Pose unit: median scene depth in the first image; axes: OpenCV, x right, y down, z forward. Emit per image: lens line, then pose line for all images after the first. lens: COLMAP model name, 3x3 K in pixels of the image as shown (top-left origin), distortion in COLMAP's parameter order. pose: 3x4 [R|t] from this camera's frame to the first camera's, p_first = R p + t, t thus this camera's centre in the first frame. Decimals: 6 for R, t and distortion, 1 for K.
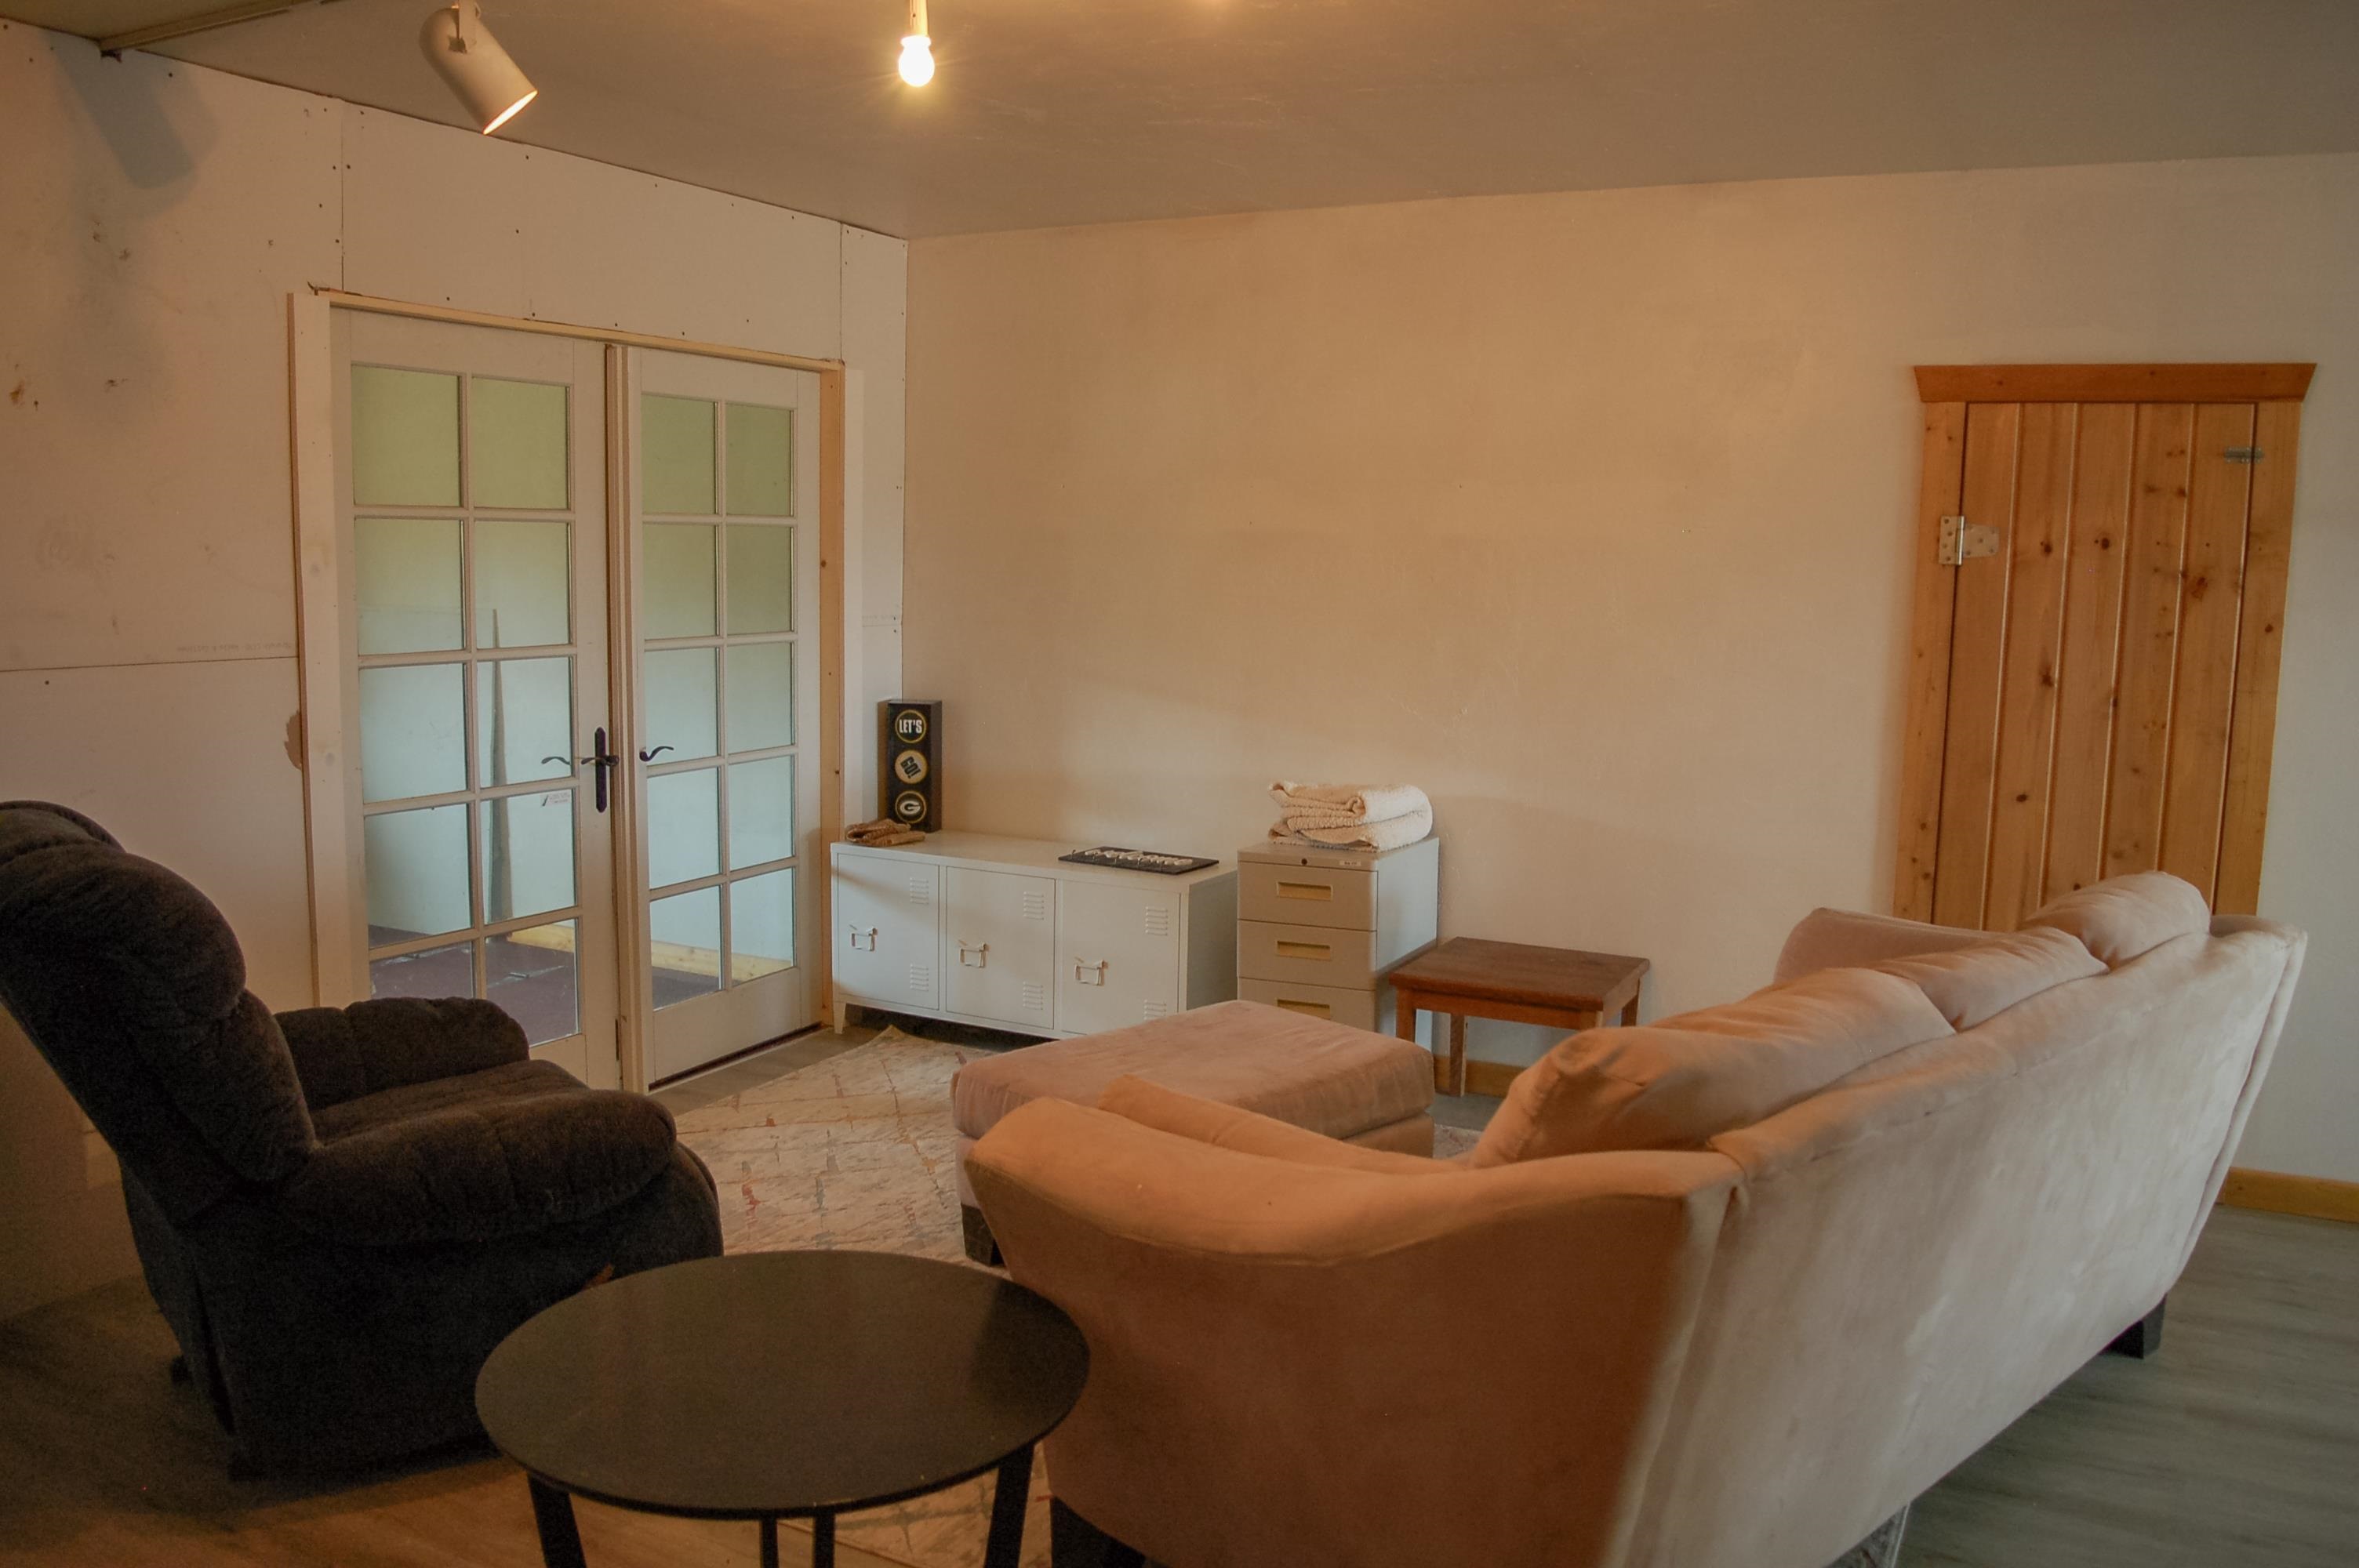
lens RADIAL K [[1856.1, 0, 1163.7], [0, 1856.1, 804.0], [0, 0, 1]] dist [-0.093088, 0.024511]
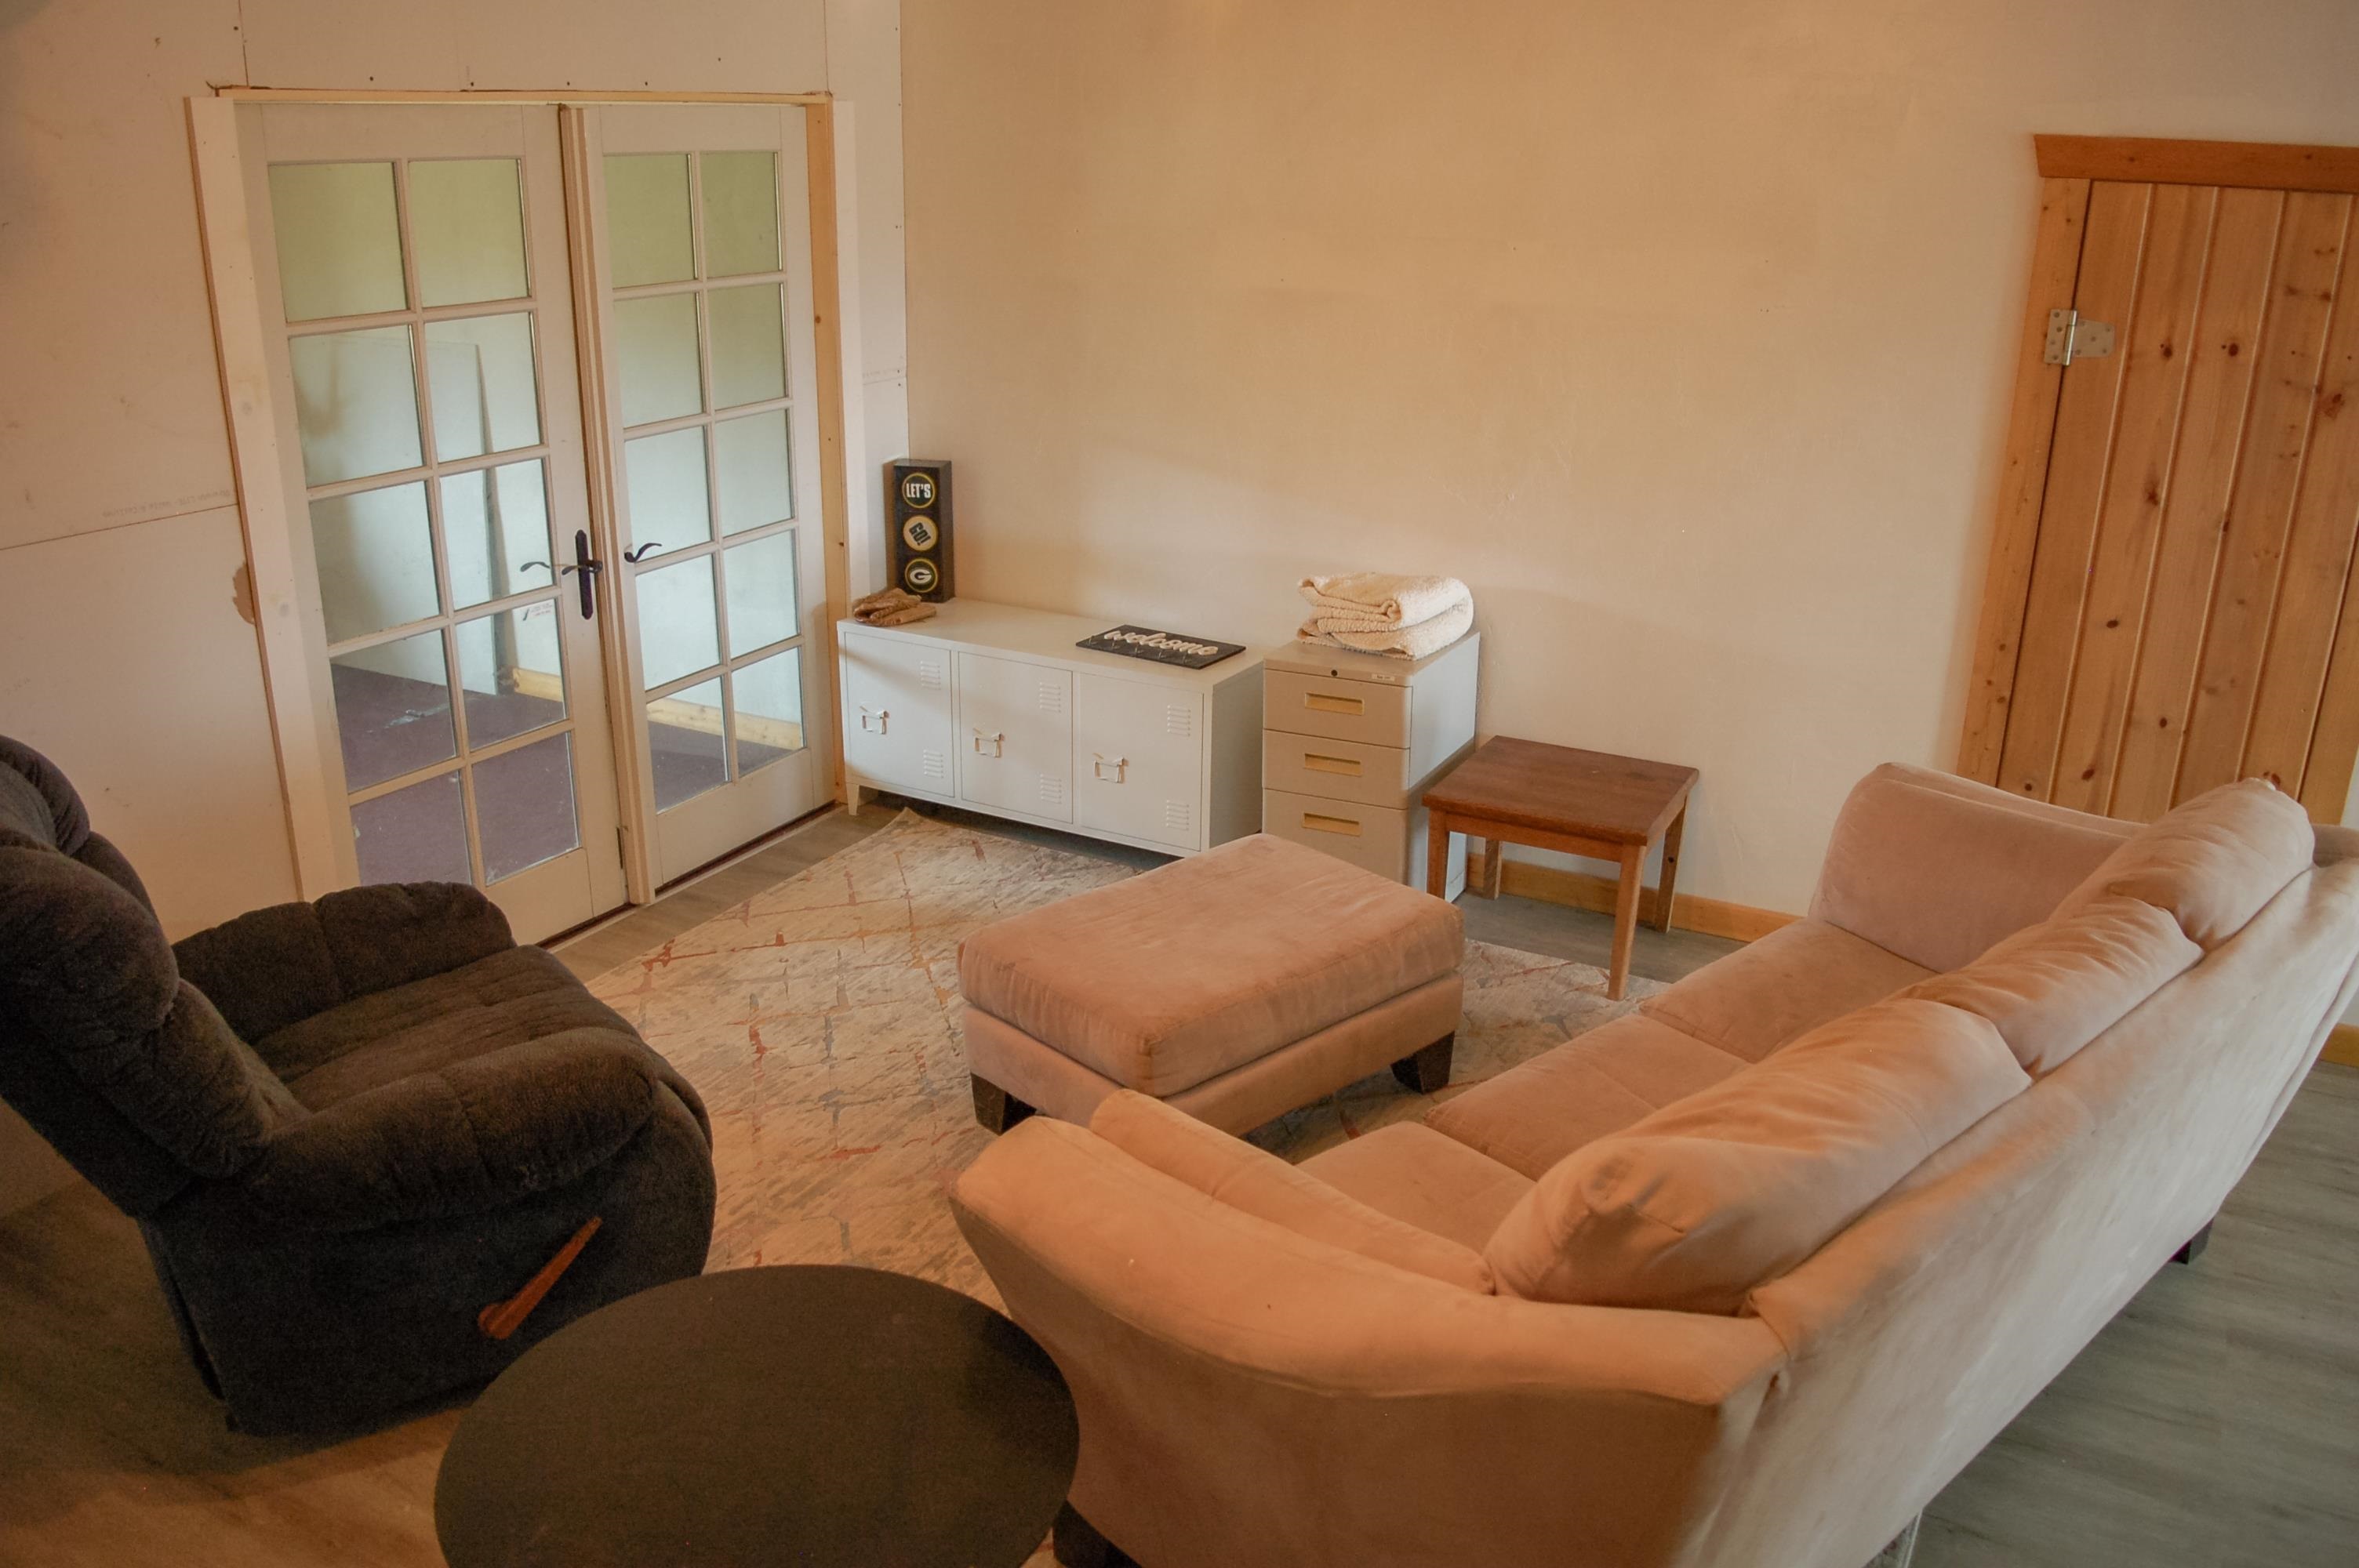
lens RADIAL K [[1856.1, 0, 1166.0], [0, 1856.1, 793.8], [0, 0, 1]] dist [-0.093088, 0.024511]
pose [[0.999736, 0.001258, -0.022952, 0.013499], [0.003550, 0.978076, 0.208216, -0.114746], [0.022711, -0.208243, 0.977813, 0.075809]]
